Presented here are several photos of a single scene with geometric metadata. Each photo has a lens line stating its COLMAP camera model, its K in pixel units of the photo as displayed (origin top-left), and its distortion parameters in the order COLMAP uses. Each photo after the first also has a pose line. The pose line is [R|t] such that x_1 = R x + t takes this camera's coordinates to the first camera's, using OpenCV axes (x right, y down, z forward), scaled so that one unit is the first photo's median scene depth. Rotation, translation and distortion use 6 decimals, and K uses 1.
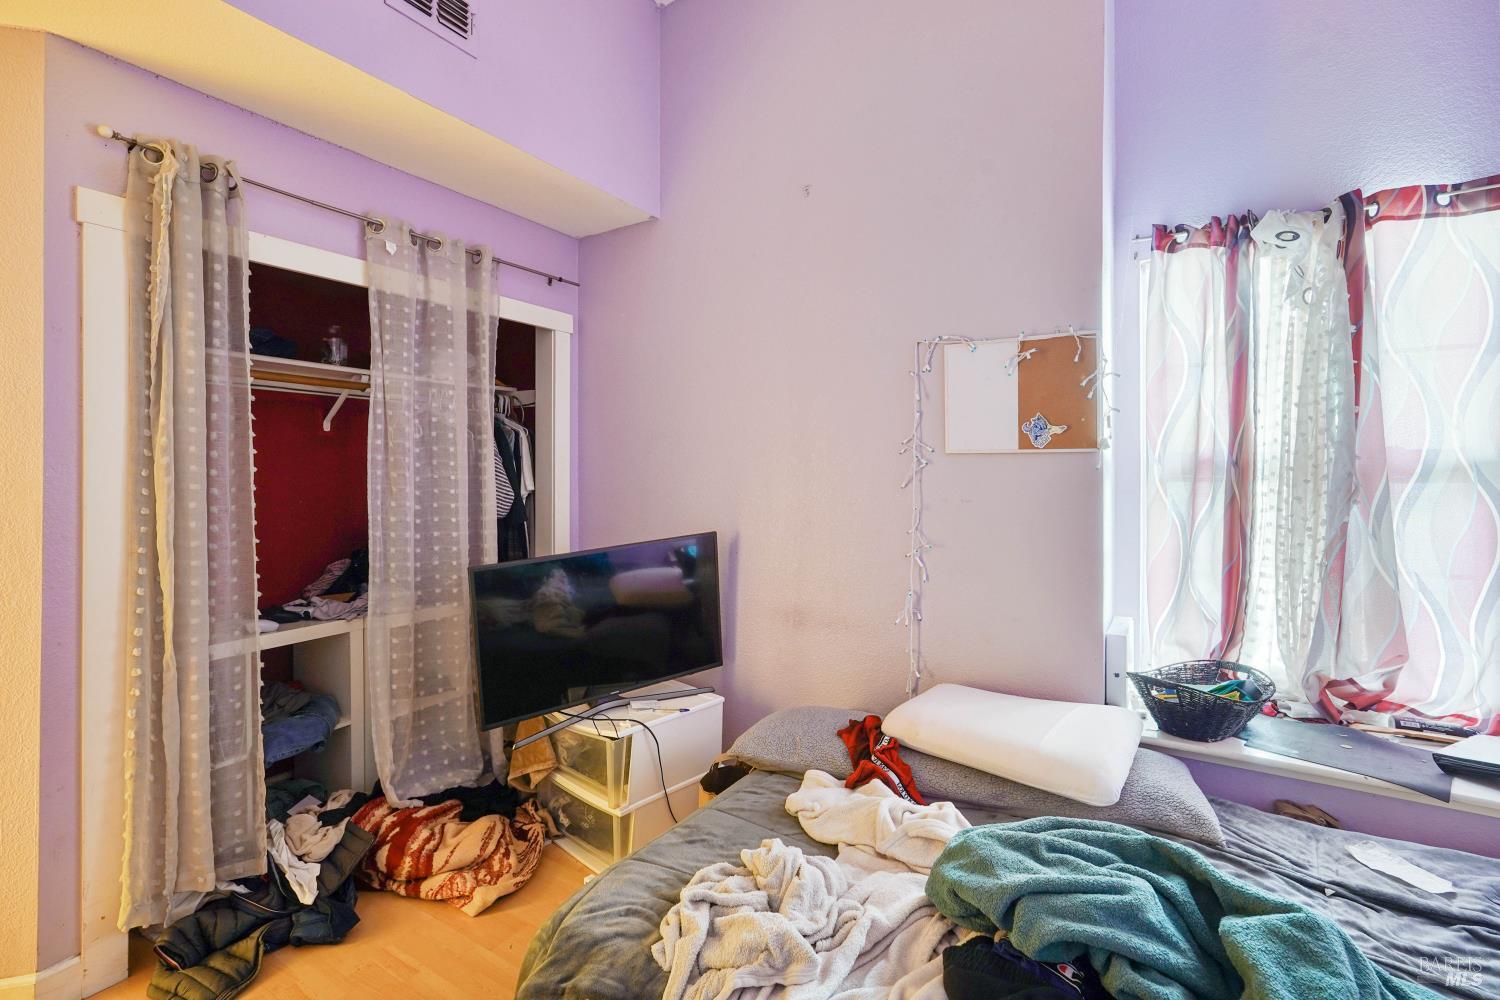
lens RADIAL K [[679.8, 0, 752.0], [0, 679.8, 490.8], [0, 0, 1]] dist [-0.011704, 0.006907]
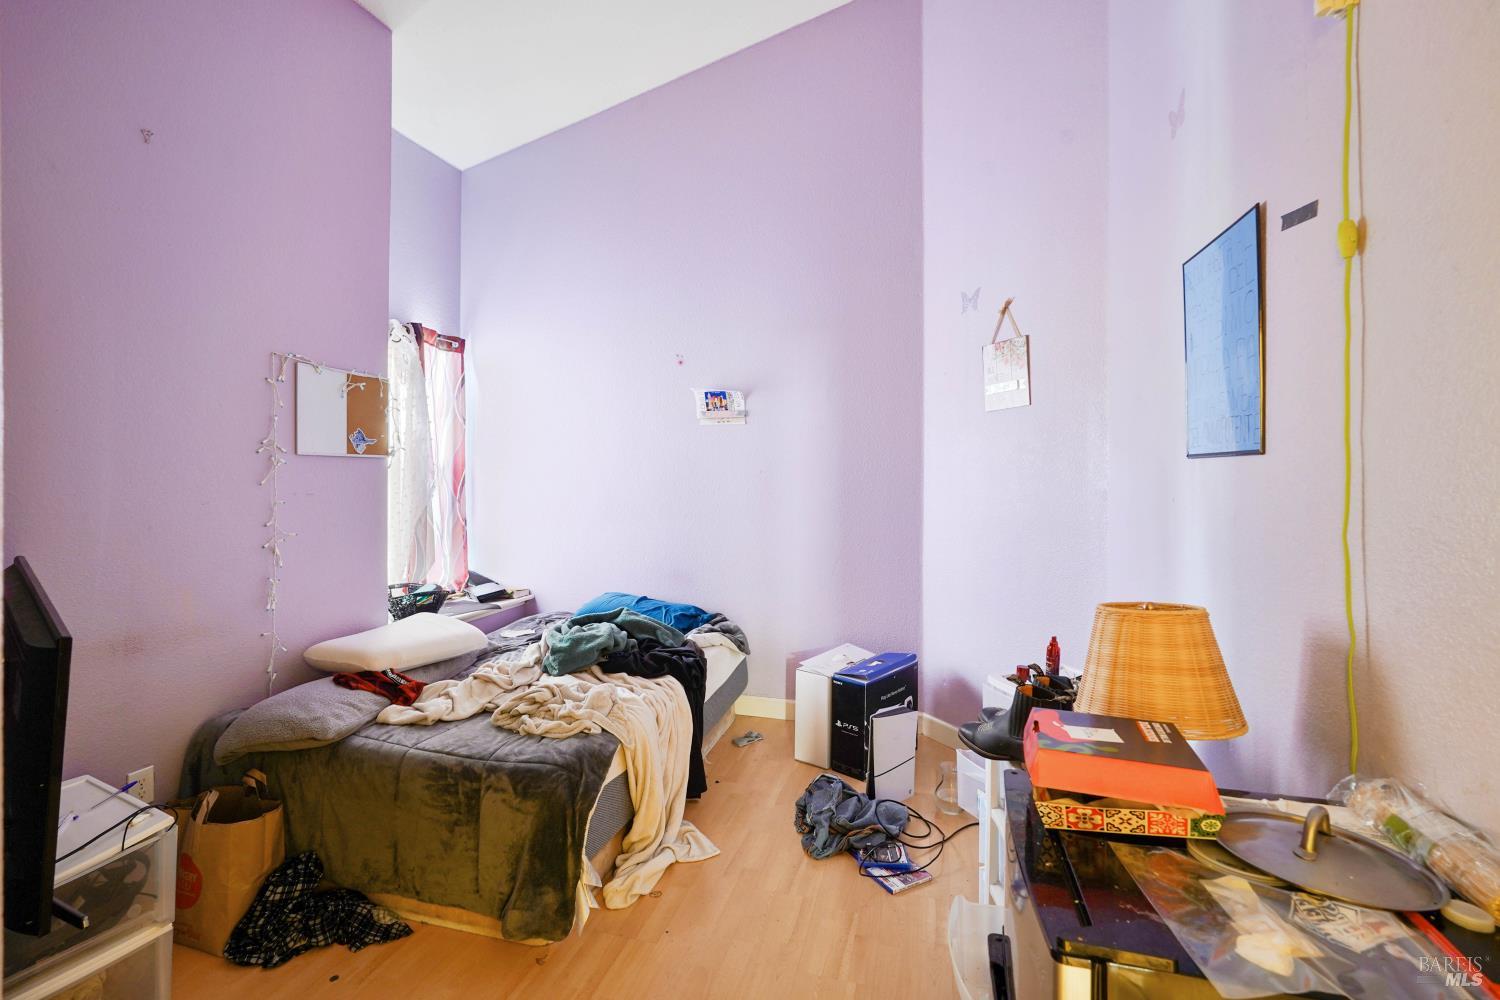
lens RADIAL K [[679.8, 0, 752.0], [0, 679.8, 490.8], [0, 0, 1]] dist [-0.011704, 0.006907]
pose [[-0.281268, -0.028632, 0.959202, -1.141883], [0.024116, 0.999028, 0.036892, -0.017369], [-0.959326, 0.033509, -0.280304, 0.608563]]
